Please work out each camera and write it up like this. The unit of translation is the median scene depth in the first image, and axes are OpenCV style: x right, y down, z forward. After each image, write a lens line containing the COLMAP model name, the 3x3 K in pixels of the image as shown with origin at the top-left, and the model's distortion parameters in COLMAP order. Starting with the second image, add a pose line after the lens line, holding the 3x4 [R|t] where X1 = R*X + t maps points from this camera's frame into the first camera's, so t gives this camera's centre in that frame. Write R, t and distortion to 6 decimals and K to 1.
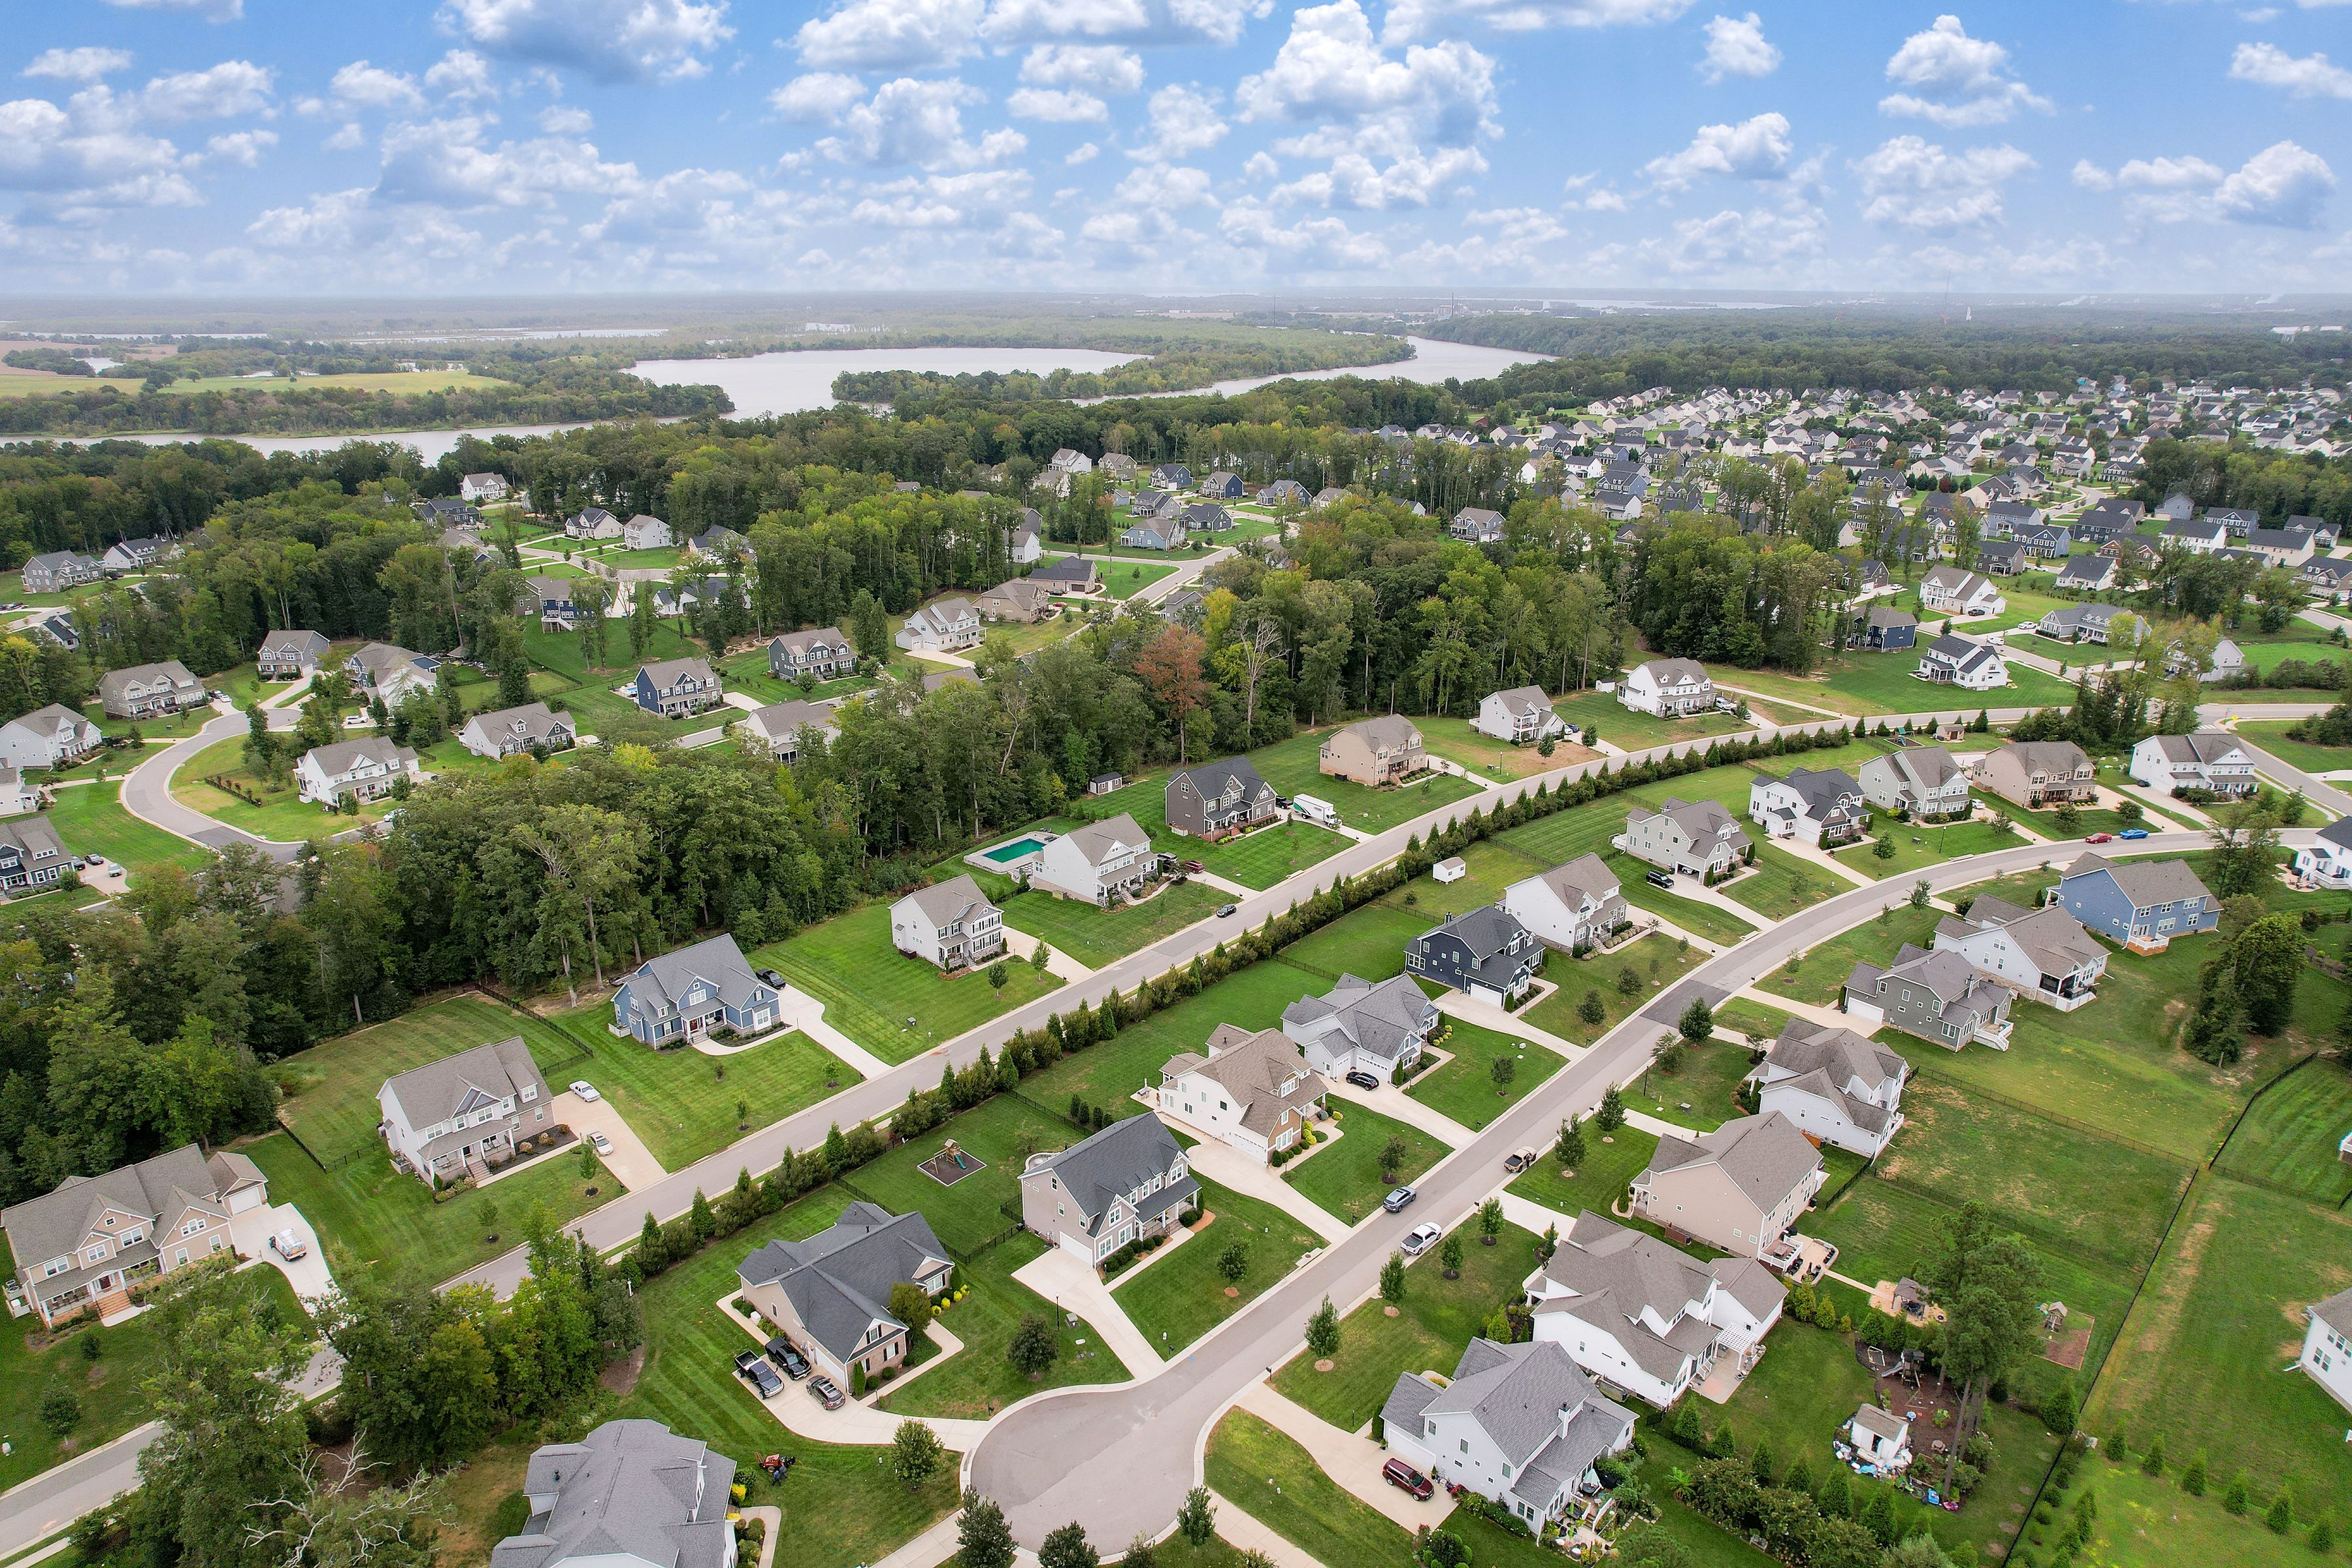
lens RADIAL K [[1499.0, 0, 1184.5], [0, 1499.0, 766.7], [0, 0, 1]] dist [-0.066162, 0.050508]
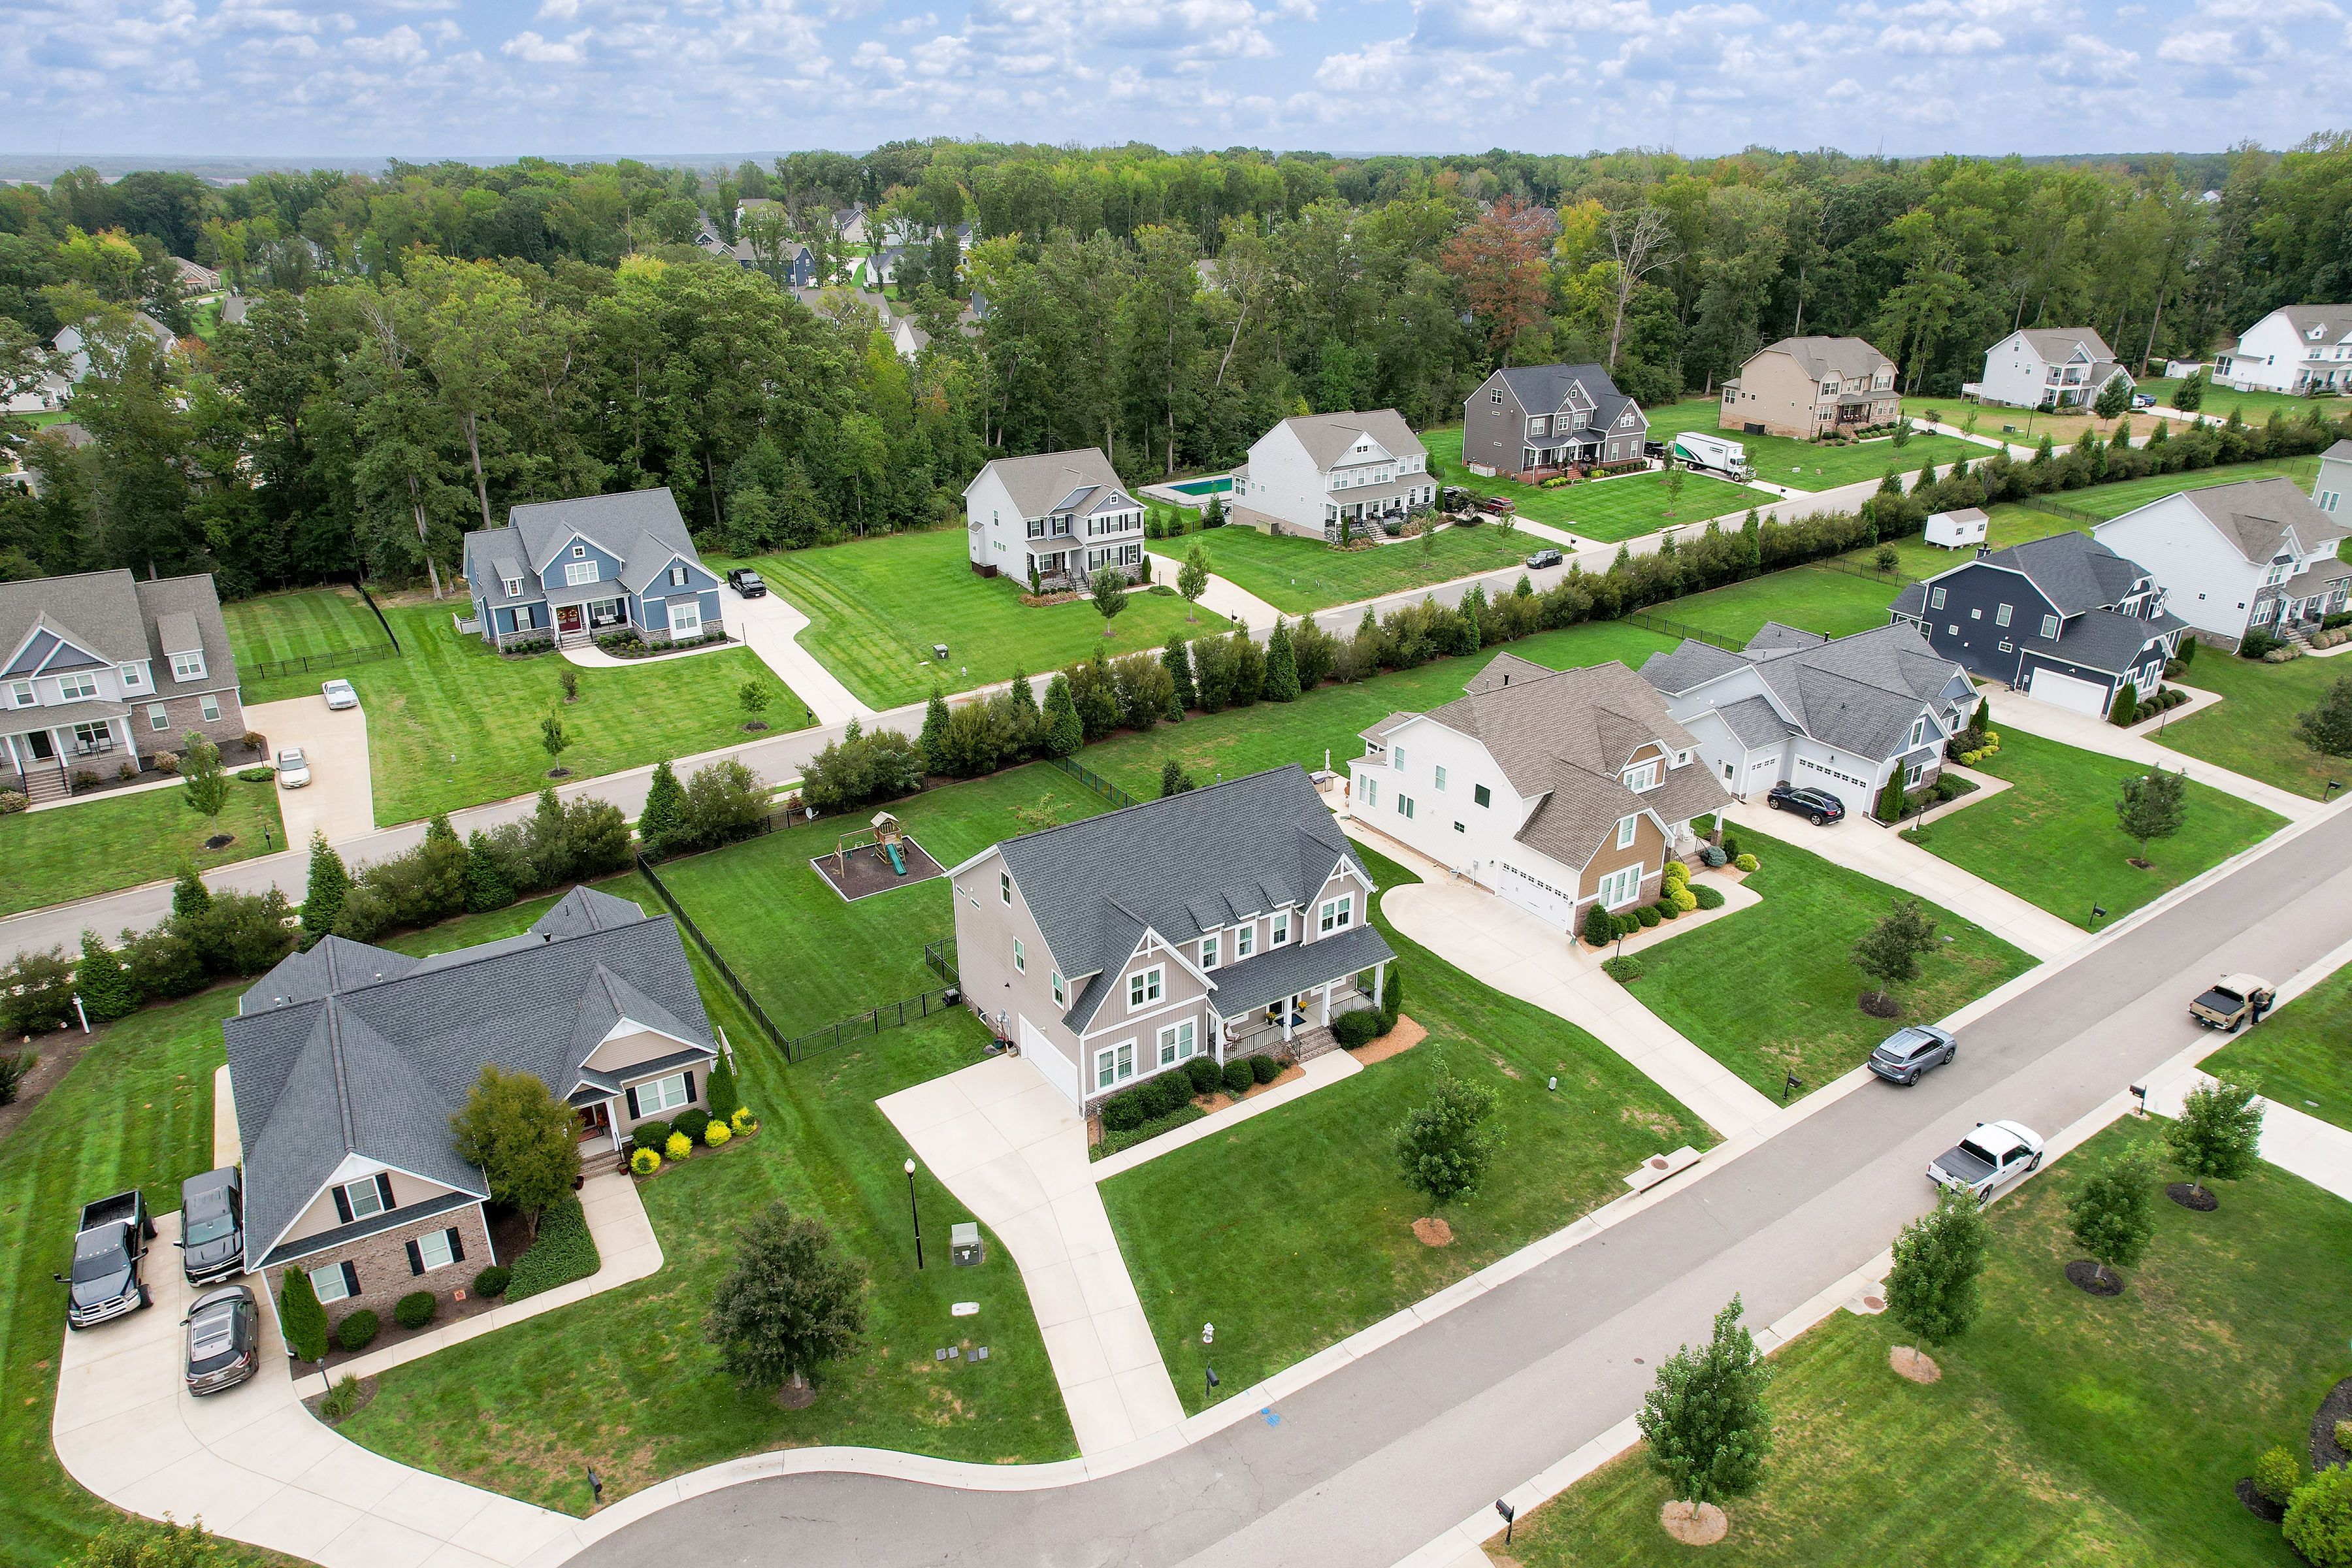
lens RADIAL K [[1507.3, 0, 1186.3], [0, 1507.3, 784.3], [0, 0, 1]] dist [-0.066591, 0.051760]
pose [[0.972356, 0.093000, -0.214182, 0.031852], [-0.072989, 0.992354, 0.099530, 0.167557], [0.221801, -0.081145, 0.971710, 0.503252]]
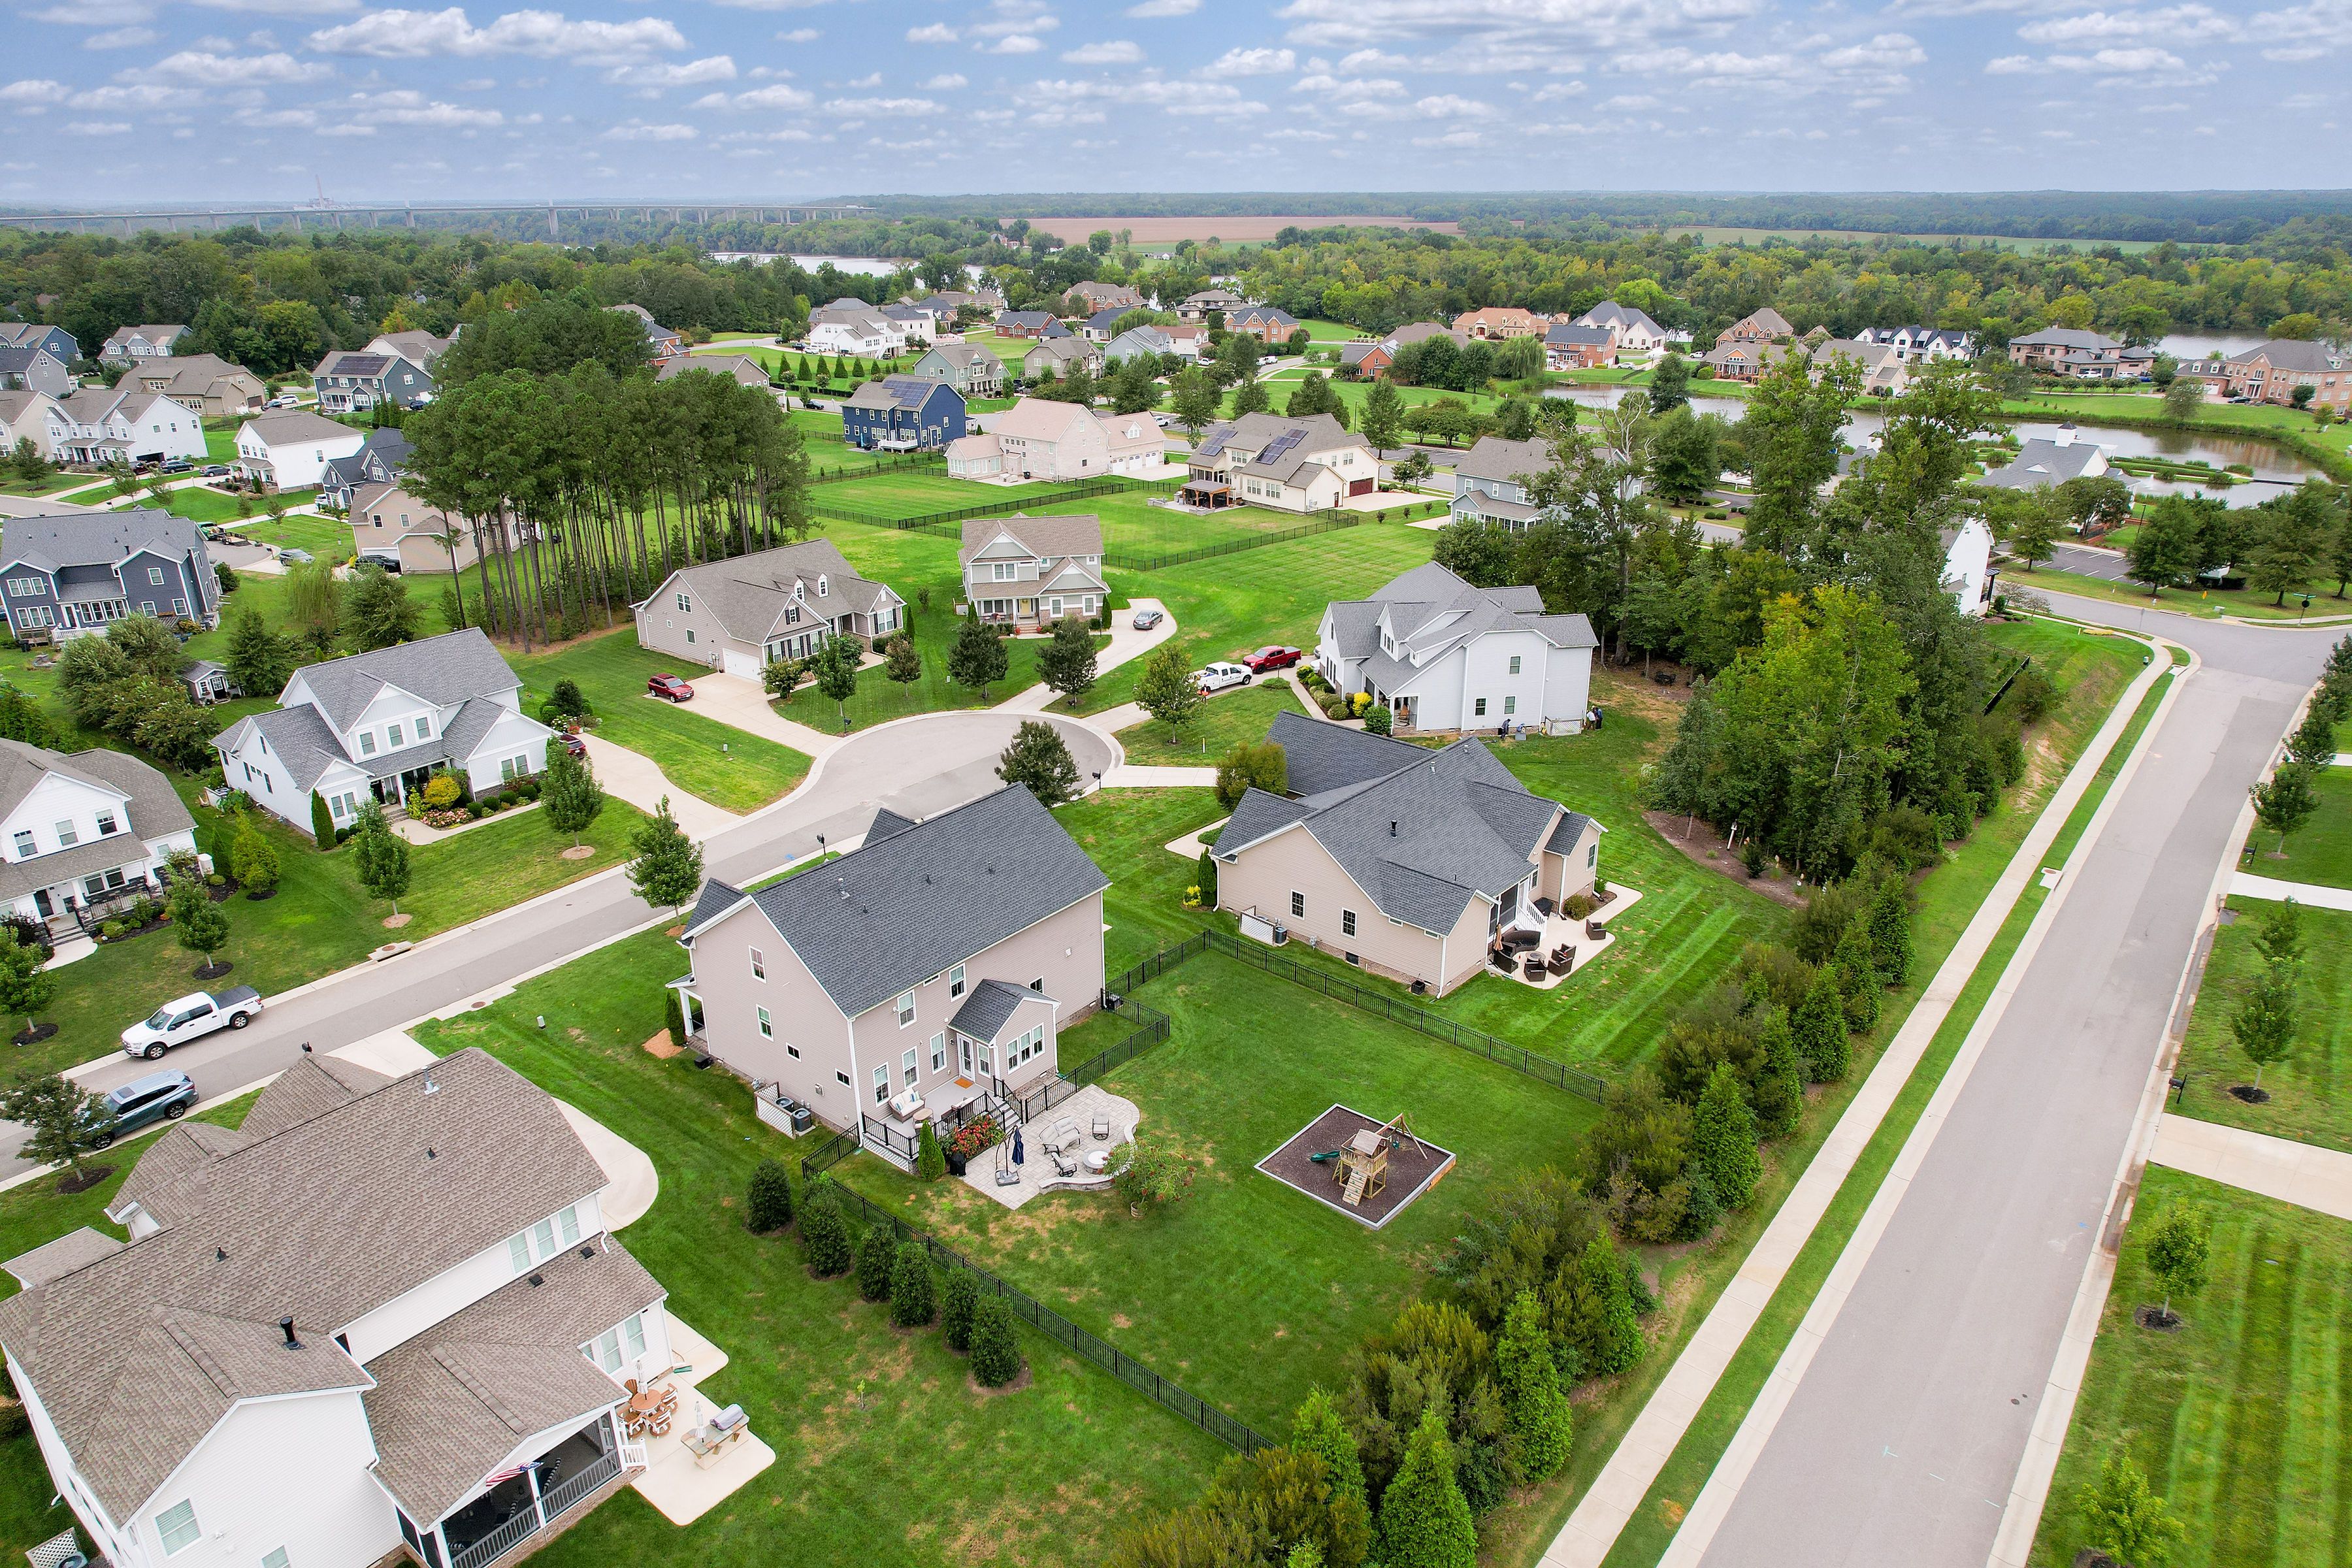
lens RADIAL K [[1508.6, 0, 1187.4], [0, 1508.6, 779.3], [0, 0, 1]] dist [-0.083341, 0.082374]
pose [[-0.996937, 0.032929, -0.070938, -0.084993], [-0.019603, 0.772871, 0.634260, -0.016440], [0.075711, 0.633708, -0.769859, 1.072365]]
